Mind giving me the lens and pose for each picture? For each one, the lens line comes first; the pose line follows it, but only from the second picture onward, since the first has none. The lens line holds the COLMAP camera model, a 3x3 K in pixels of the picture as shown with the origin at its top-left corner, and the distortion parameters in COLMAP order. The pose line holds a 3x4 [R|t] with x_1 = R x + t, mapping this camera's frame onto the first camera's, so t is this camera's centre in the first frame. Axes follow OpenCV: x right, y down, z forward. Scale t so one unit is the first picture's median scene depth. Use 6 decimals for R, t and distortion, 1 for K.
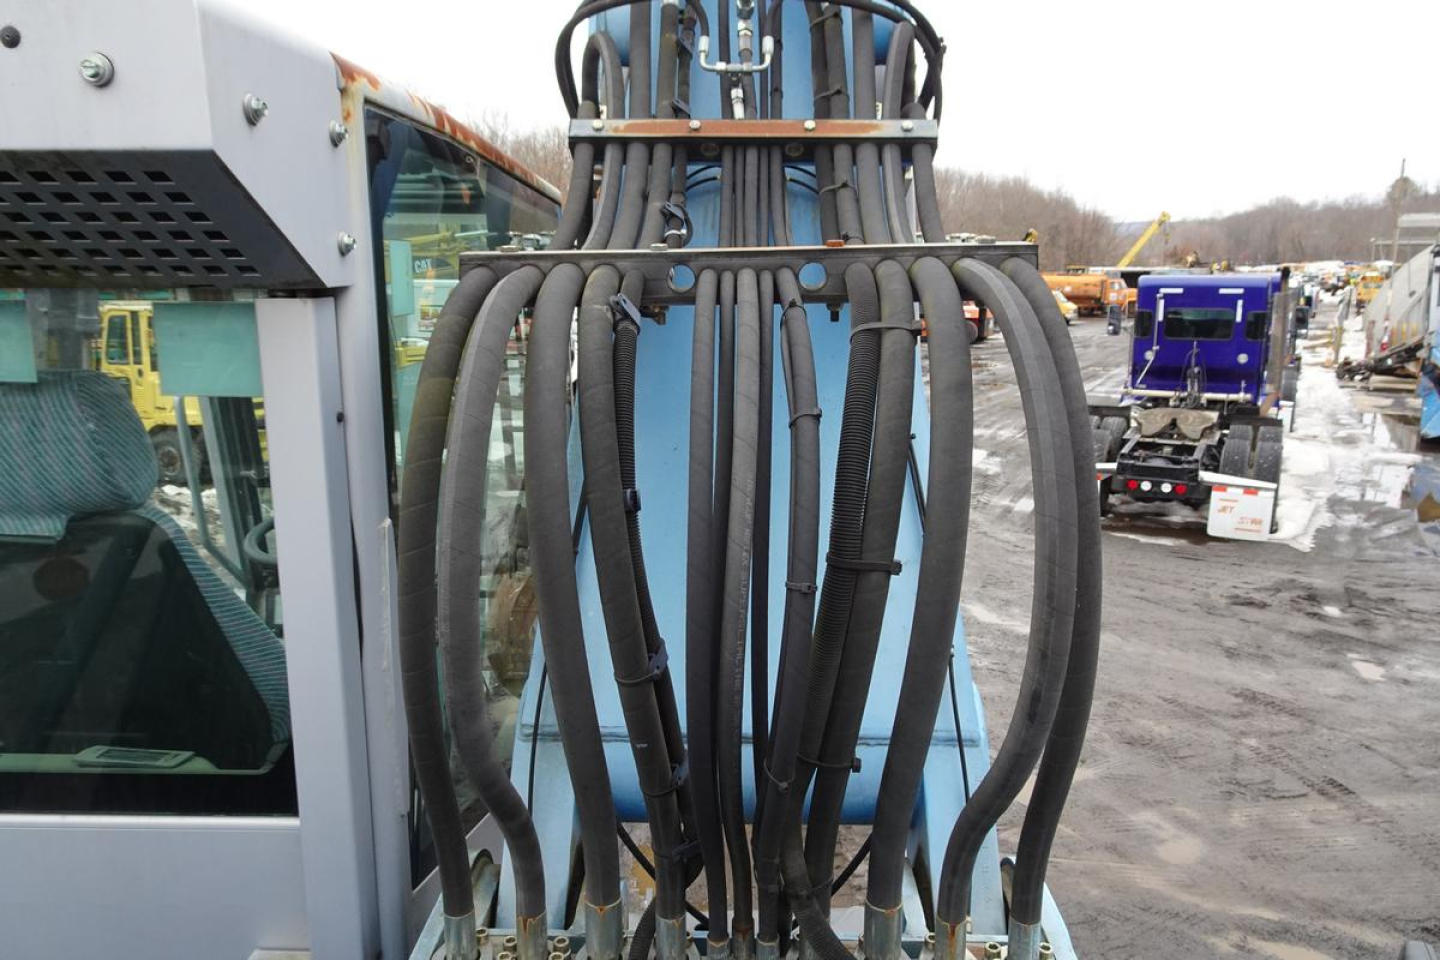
lens RADIAL K [[1033.6, 0, 722.2], [0, 1033.6, 472.3], [0, 0, 1]] dist [0.008209, -0.001000]
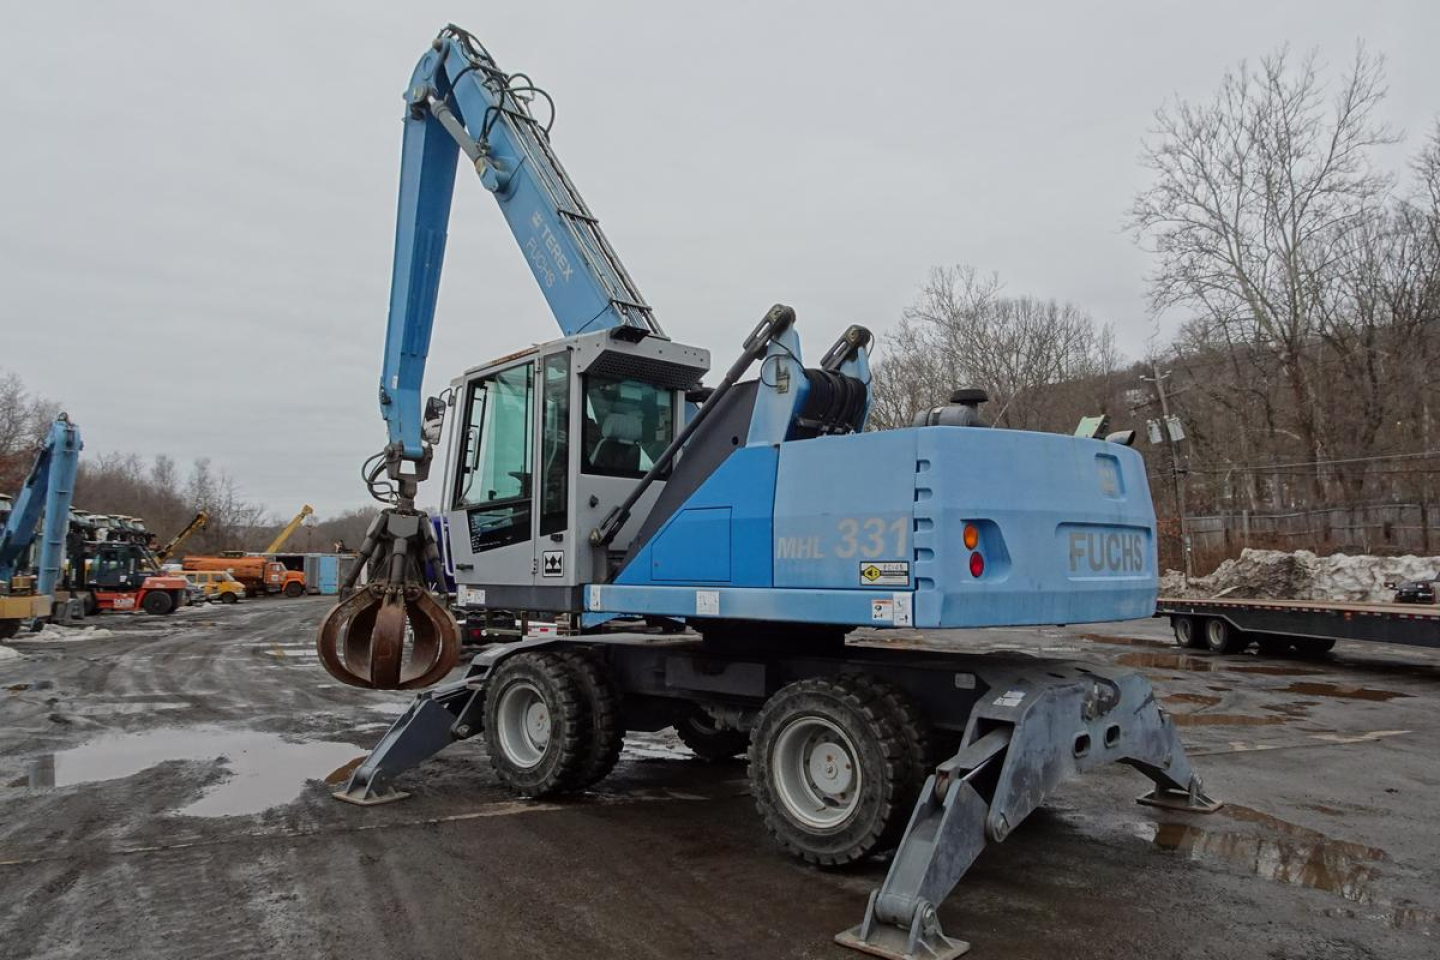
lens RADIAL K [[1033.6, 0, 721.8], [0, 1033.6, 479.6], [0, 0, 1]] dist [0.008209, -0.001000]
pose [[0.684241, 0.065541, 0.726305, -1.882469], [0.141021, 0.965262, -0.219959, 0.703329], [-0.715491, 0.252929, 0.651229, -1.242437]]
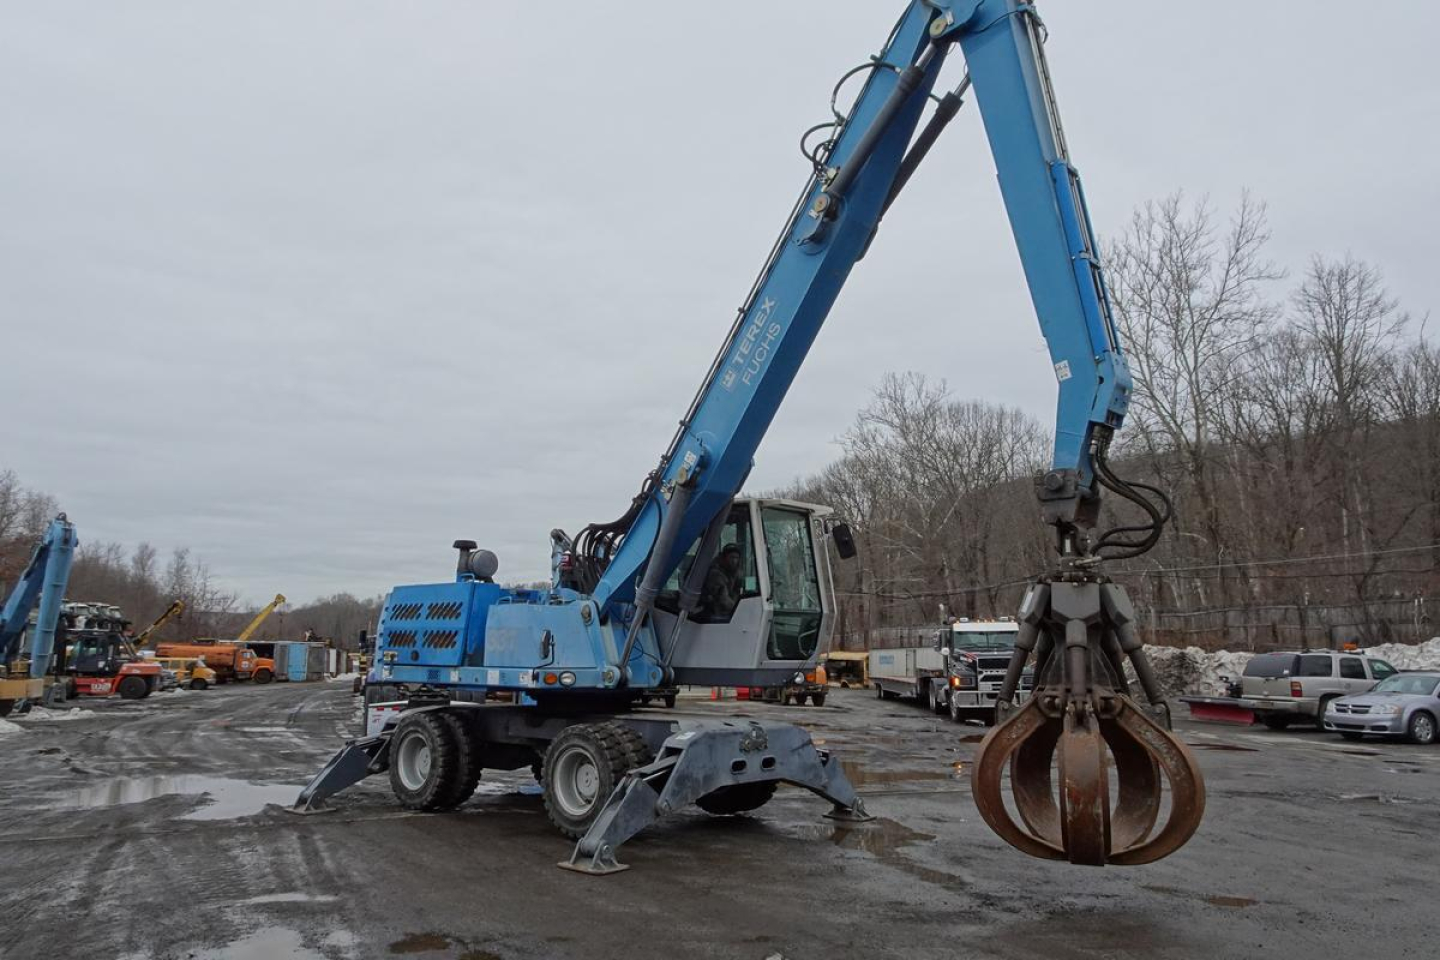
lens RADIAL K [[1033.6, 0, 723.2], [0, 1033.6, 480.2], [0, 0, 1]] dist [0.008209, -0.001000]
pose [[0.668360, 0.135759, 0.731345, -2.436723], [0.135771, 0.944421, -0.299390, 0.944601], [-0.731342, 0.299396, 0.612781, -2.428386]]
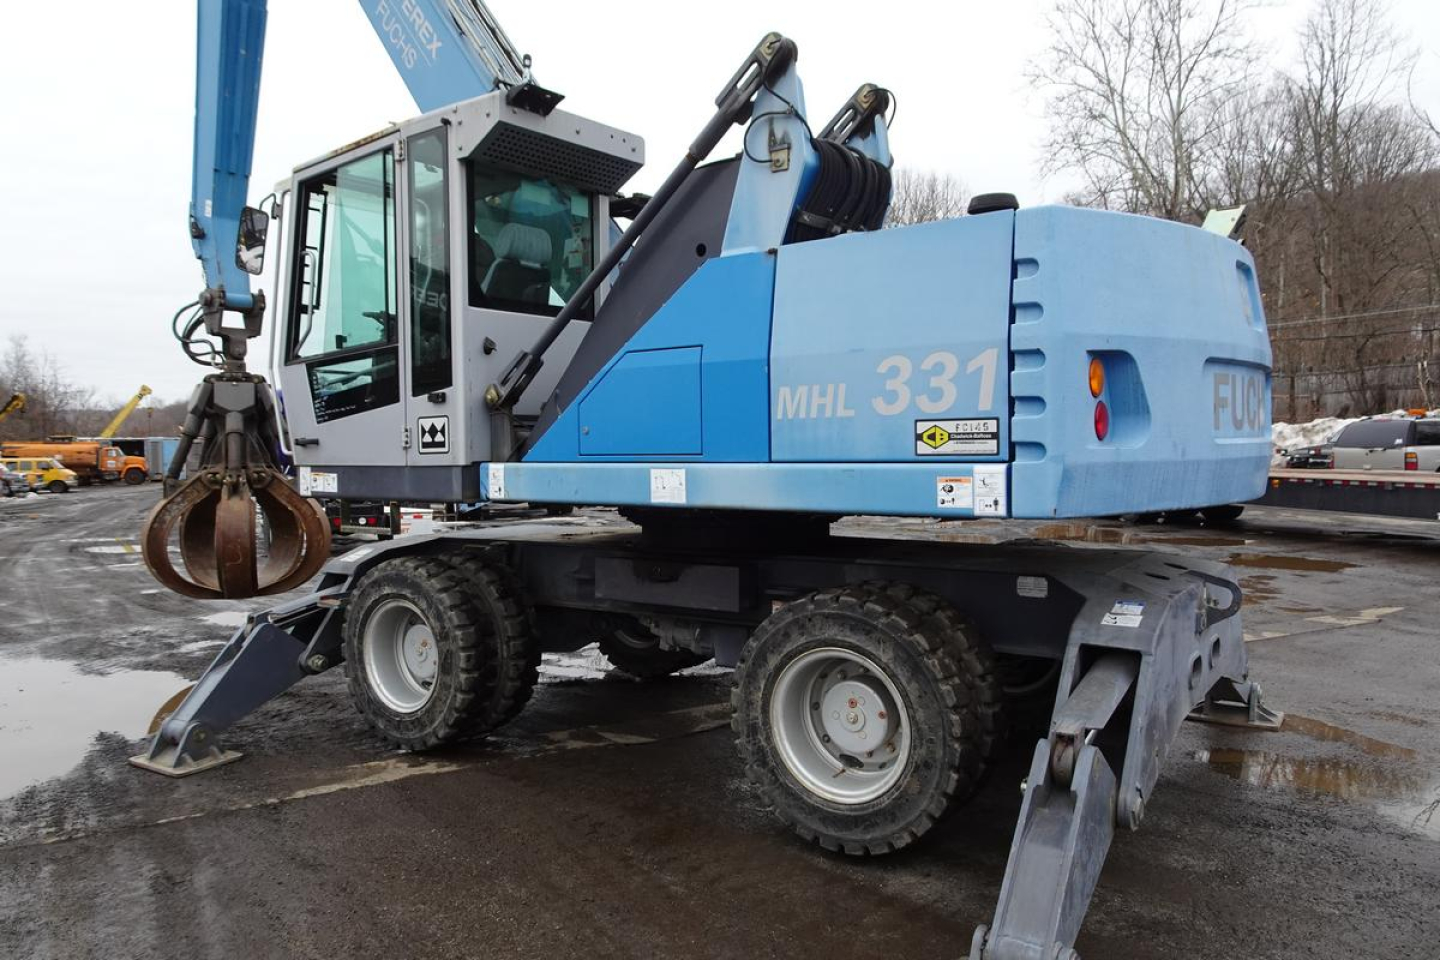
lens RADIAL K [[1033.6, 0, 722.3], [0, 1033.6, 477.8], [0, 0, 1]] dist [0.008209, -0.001000]
pose [[0.591106, -0.031354, 0.805984, -1.519607], [0.171759, 0.981219, -0.087797, 0.617003], [-0.788094, 0.190332, 0.585390, -0.751551]]
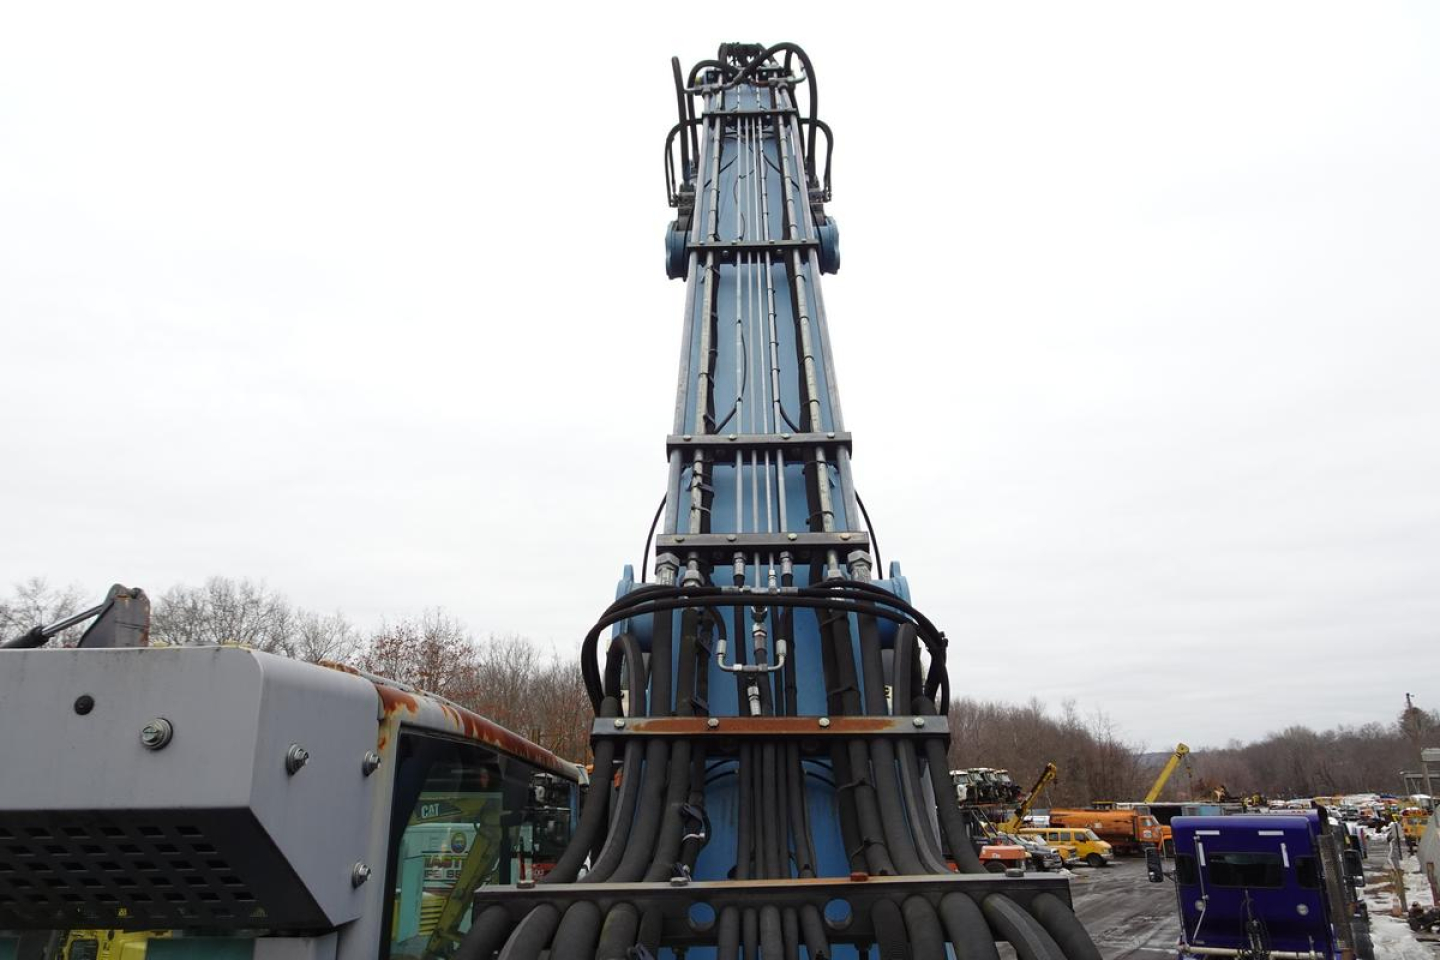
lens RADIAL K [[1033.6, 0, 723.3], [0, 1033.6, 476.9], [0, 0, 1]] dist [0.008209, -0.001000]
pose [[0.999899, -0.010324, -0.009795, -0.002084], [0.004351, 0.877111, -0.480269, -0.030612], [0.013550, 0.480177, 0.877067, -0.015425]]
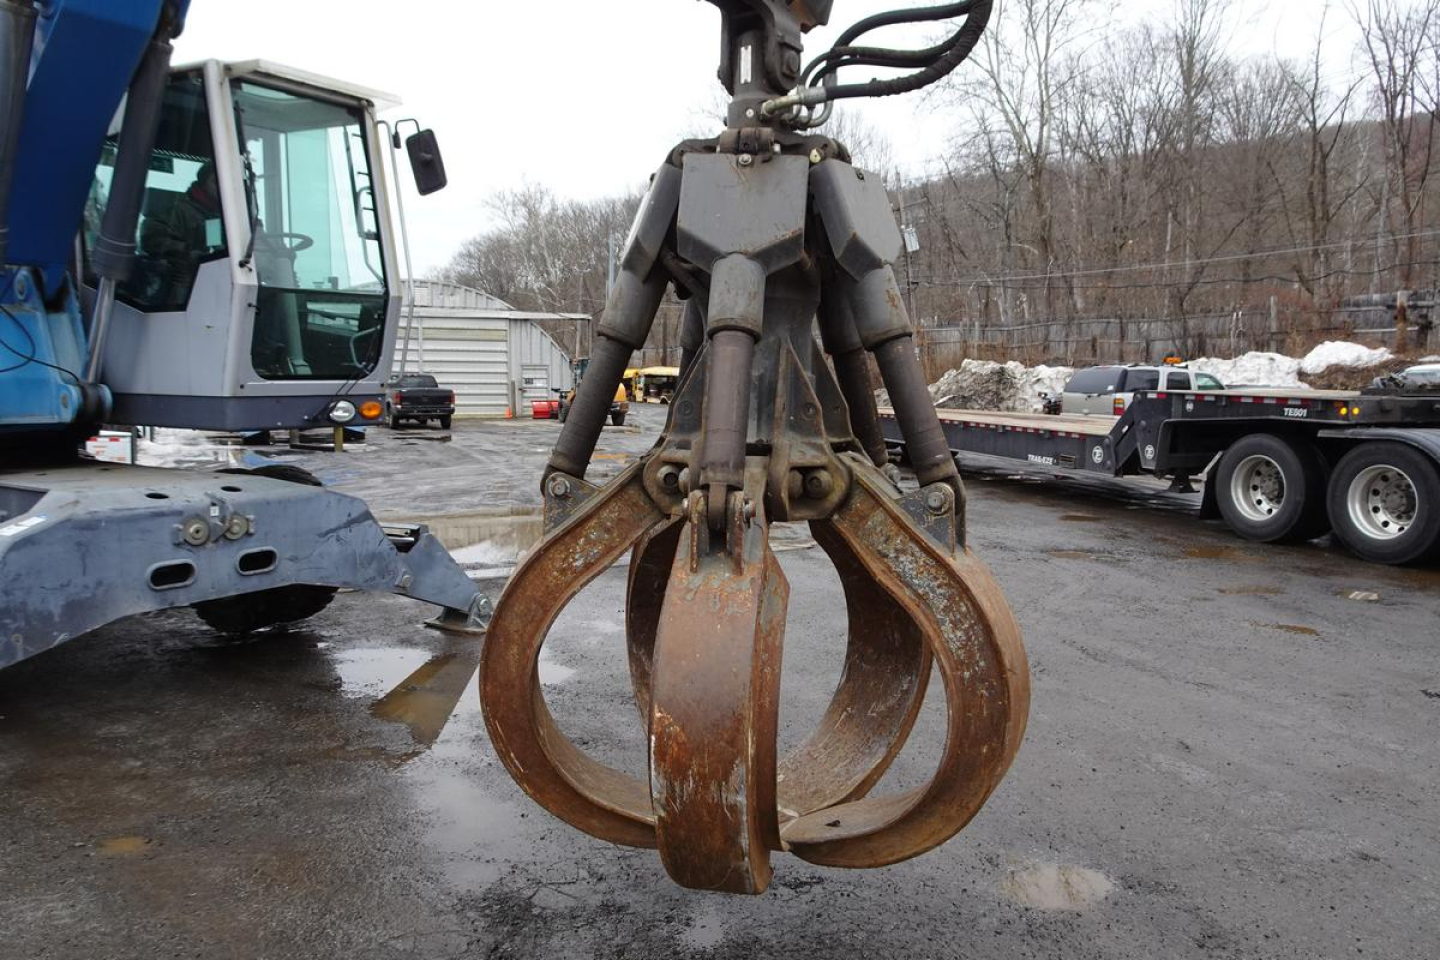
lens RADIAL K [[1033.6, 0, 724.1], [0, 1033.6, 475.6], [0, 0, 1]] dist [0.008209, -0.001000]
pose [[0.548258, -0.071906, 0.833212, -0.961112], [0.154476, 0.987861, -0.016393, 0.844198], [-0.821918, 0.137699, 0.552711, -1.943787]]
